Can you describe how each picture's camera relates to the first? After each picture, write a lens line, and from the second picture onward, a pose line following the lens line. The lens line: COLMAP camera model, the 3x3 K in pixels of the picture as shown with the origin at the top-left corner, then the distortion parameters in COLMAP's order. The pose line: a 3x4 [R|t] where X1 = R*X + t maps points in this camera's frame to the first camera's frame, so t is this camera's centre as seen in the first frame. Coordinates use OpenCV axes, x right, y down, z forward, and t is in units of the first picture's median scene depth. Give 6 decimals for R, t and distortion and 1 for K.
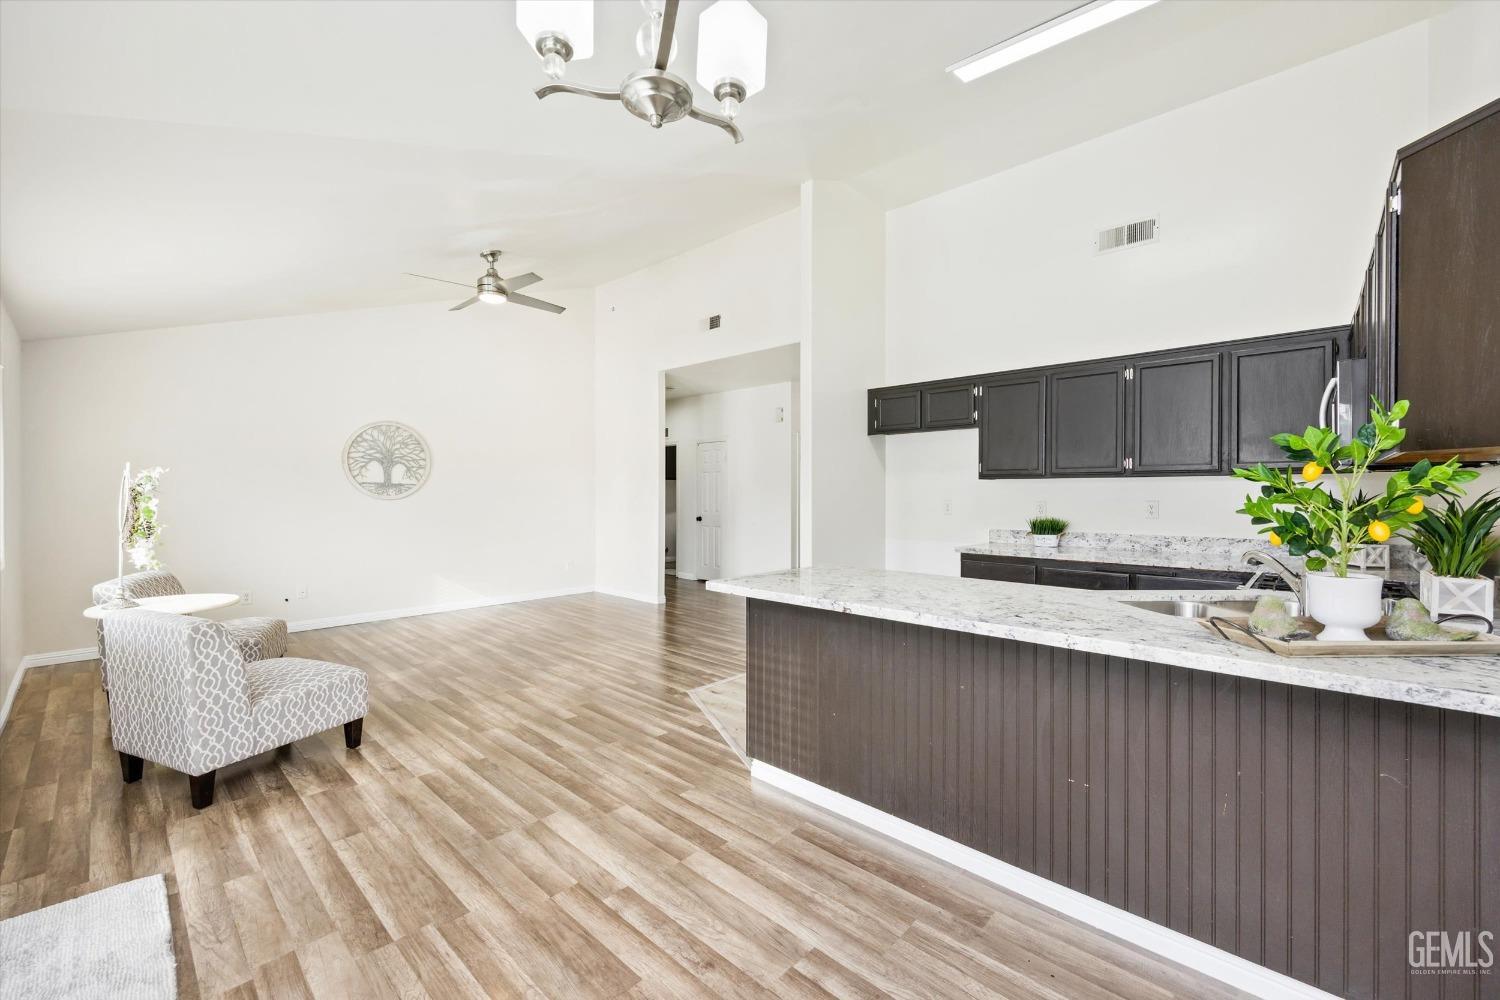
lens RADIAL K [[607.2, 0, 752.7], [0, 607.2, 500.1], [0, 0, 1]] dist [-0.001762, -0.000667]
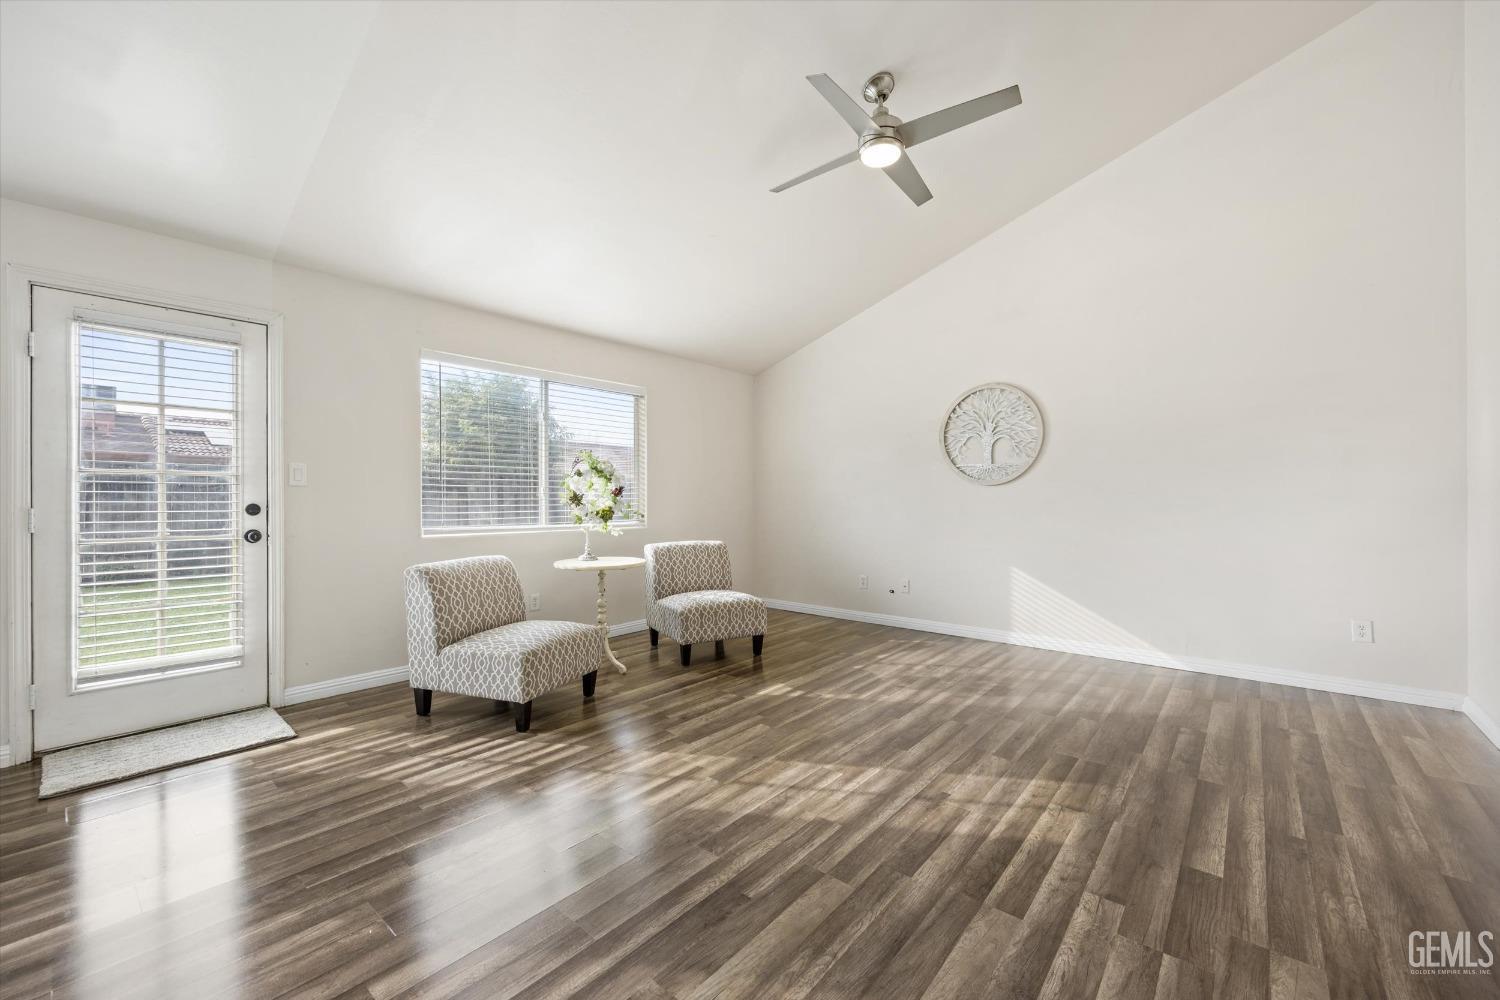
lens RADIAL K [[593.3, 0, 753.8], [0, 593.3, 501.0], [0, 0, 1]] dist [-0.009921, 0.001052]
pose [[0.045805, 0.001627, -0.998949, 0.209172], [-0.008891, 0.999960, 0.001221, 0.033155], [0.998911, 0.008826, 0.045818, 0.985361]]
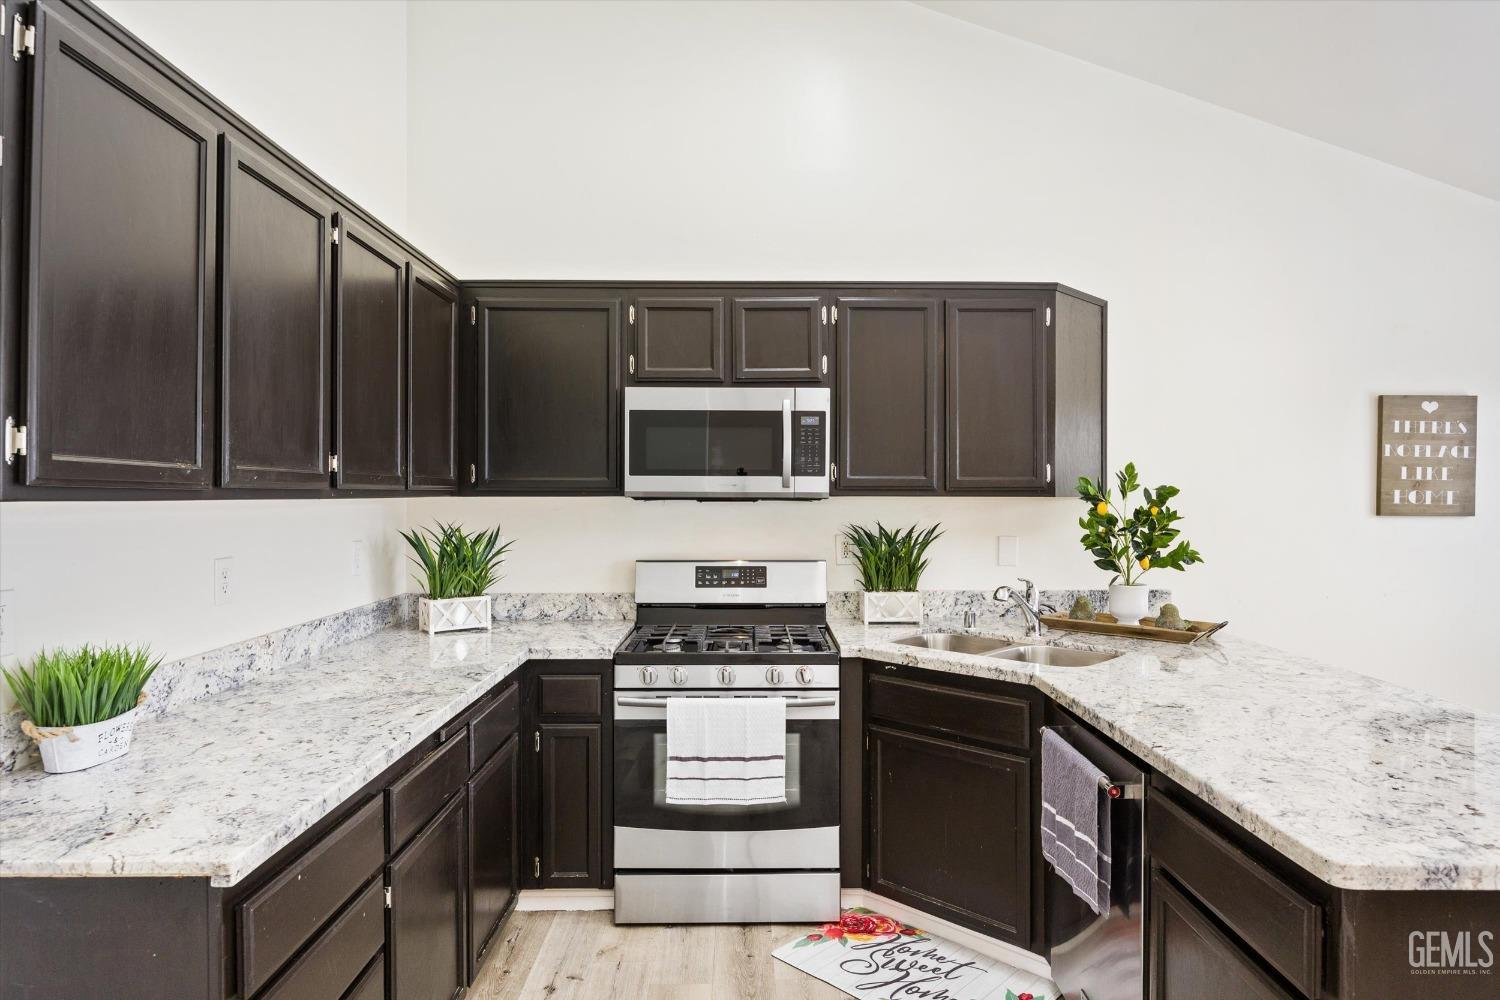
lens RADIAL K [[887.7, 0, 737.8], [0, 887.7, 496.6], [0, 0, 1]] dist [-0.003798, 0.001726]
pose [[-0.685947, -0.004529, 0.727637, 0.023262], [0.005134, 0.999926, 0.011064, -0.042374], [-0.727633, 0.011324, -0.685873, 1.152479]]
